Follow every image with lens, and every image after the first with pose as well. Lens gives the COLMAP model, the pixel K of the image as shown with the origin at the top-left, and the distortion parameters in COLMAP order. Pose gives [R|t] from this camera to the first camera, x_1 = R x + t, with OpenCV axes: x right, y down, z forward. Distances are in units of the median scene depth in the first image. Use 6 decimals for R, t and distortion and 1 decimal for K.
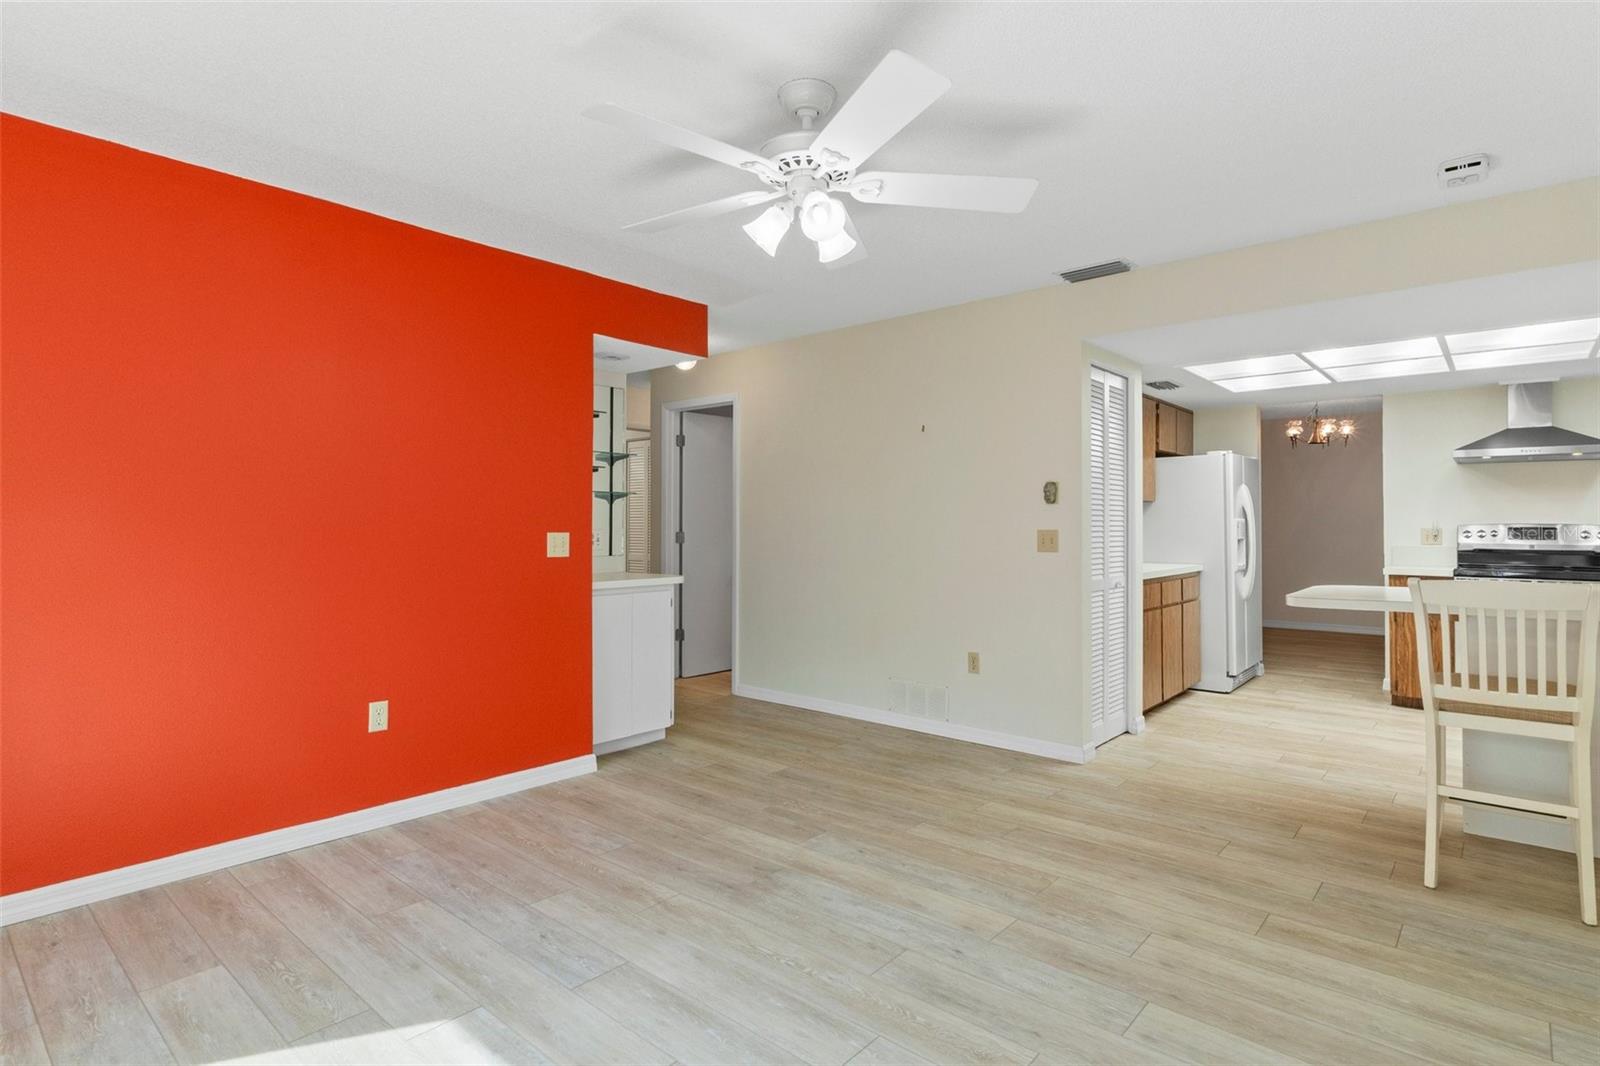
lens RADIAL K [[825.3, 0, 853.0], [0, 825.3, 519.1], [0, 0, 1]] dist [0.004891, -0.001772]
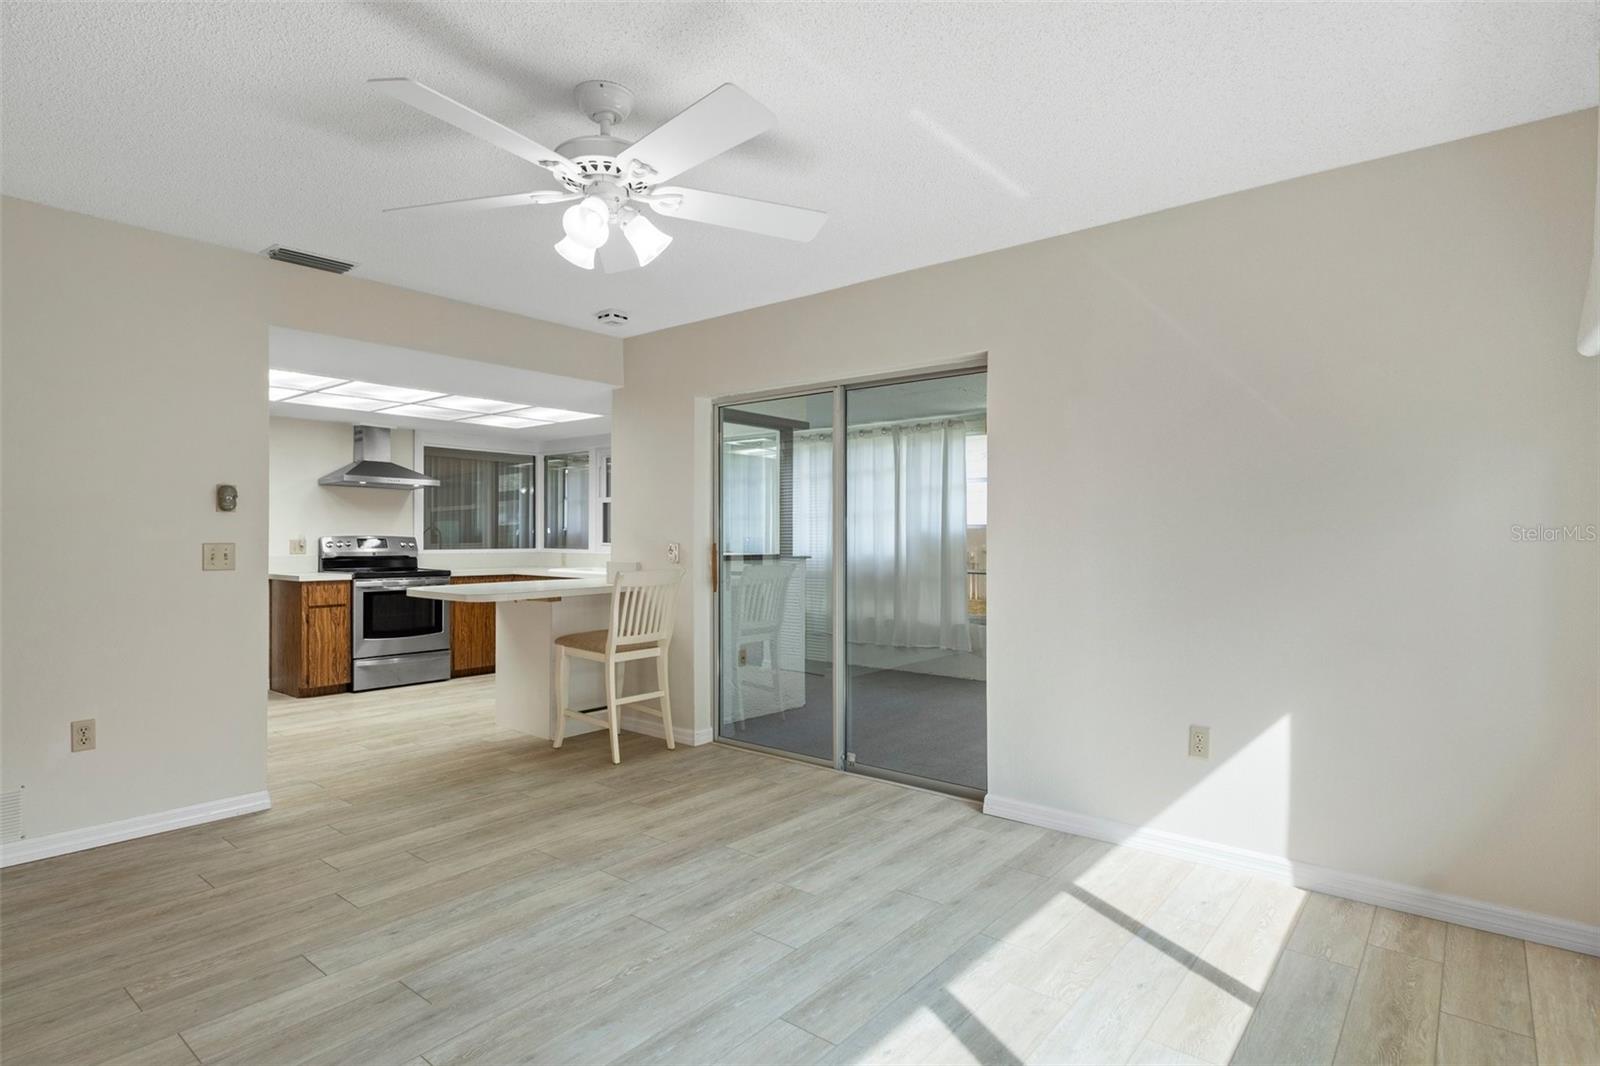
lens RADIAL K [[825.3, 0, 778.4], [0, 825.3, 550.0], [0, 0, 1]] dist [0.004891, -0.001772]
pose [[0.008854, -0.015571, 0.999840, -0.840555], [-0.007766, 0.999848, 0.015640, 0.003531], [-0.999931, -0.007903, 0.008732, 0.634859]]
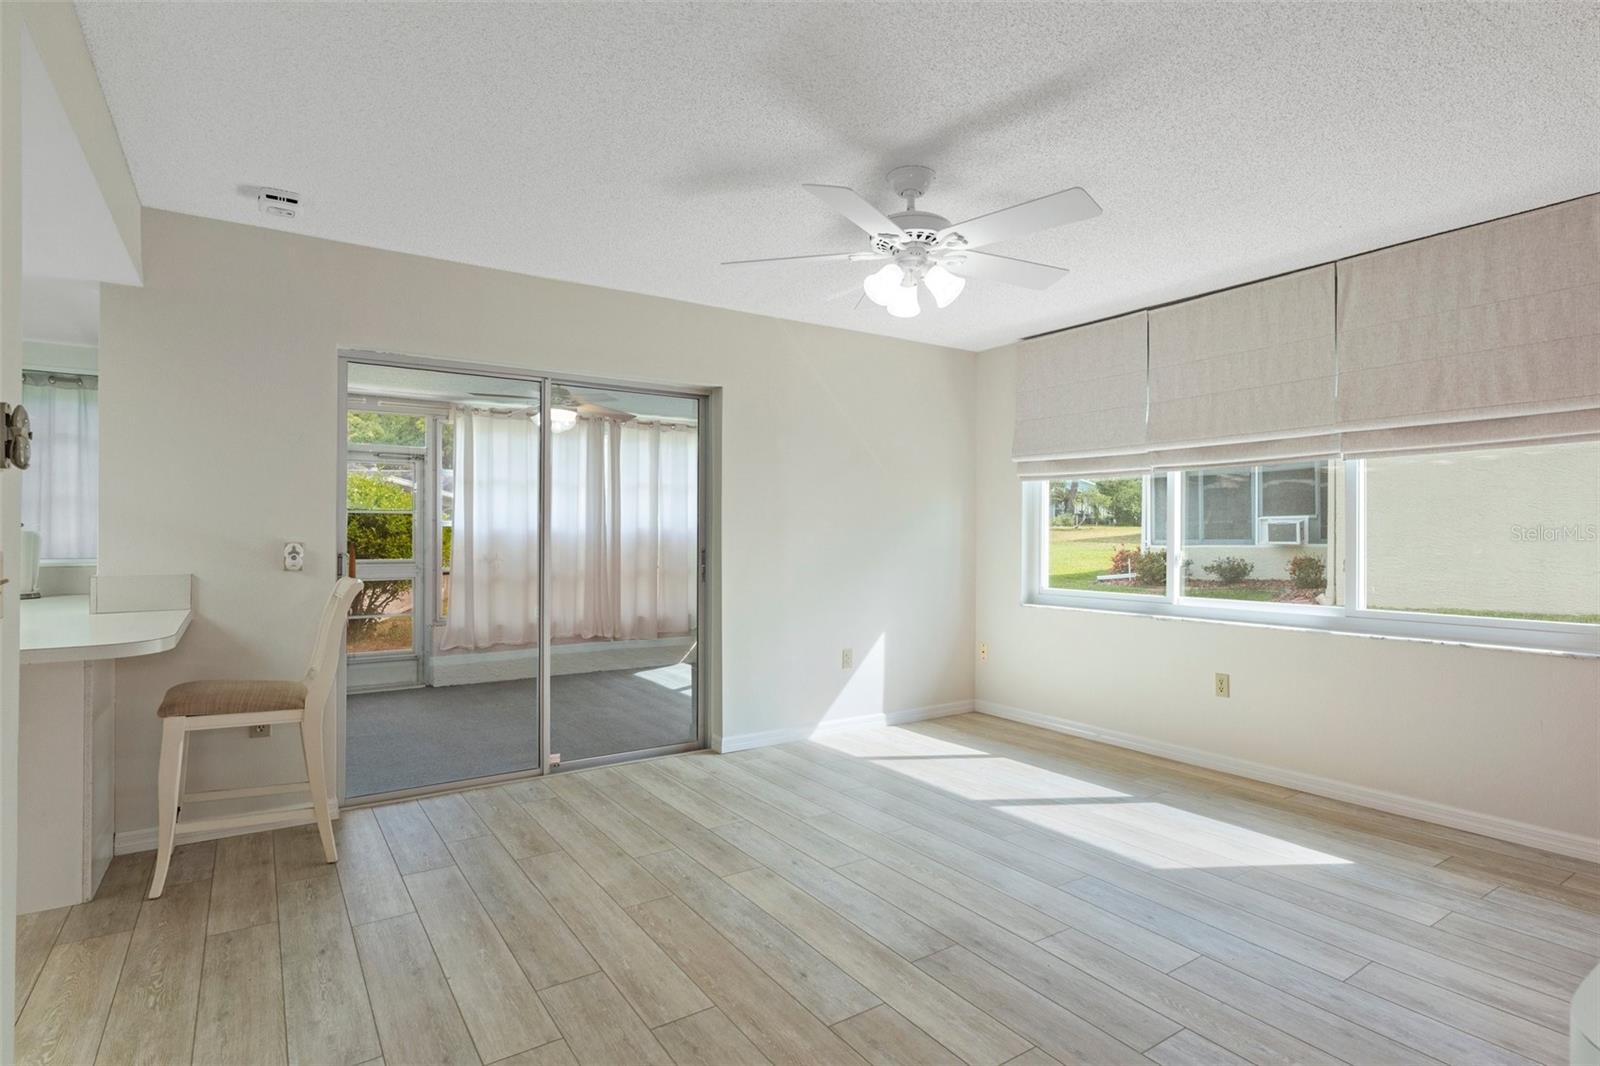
lens RADIAL K [[825.3, 0, 844.5], [0, 825.3, 533.0], [0, 0, 1]] dist [0.004891, -0.001772]
pose [[-0.964686, -0.000314, 0.263403, -0.228236], [-0.002348, 0.999970, -0.007406, 0.015026], [-0.263393, -0.007763, -0.964657, 1.770404]]
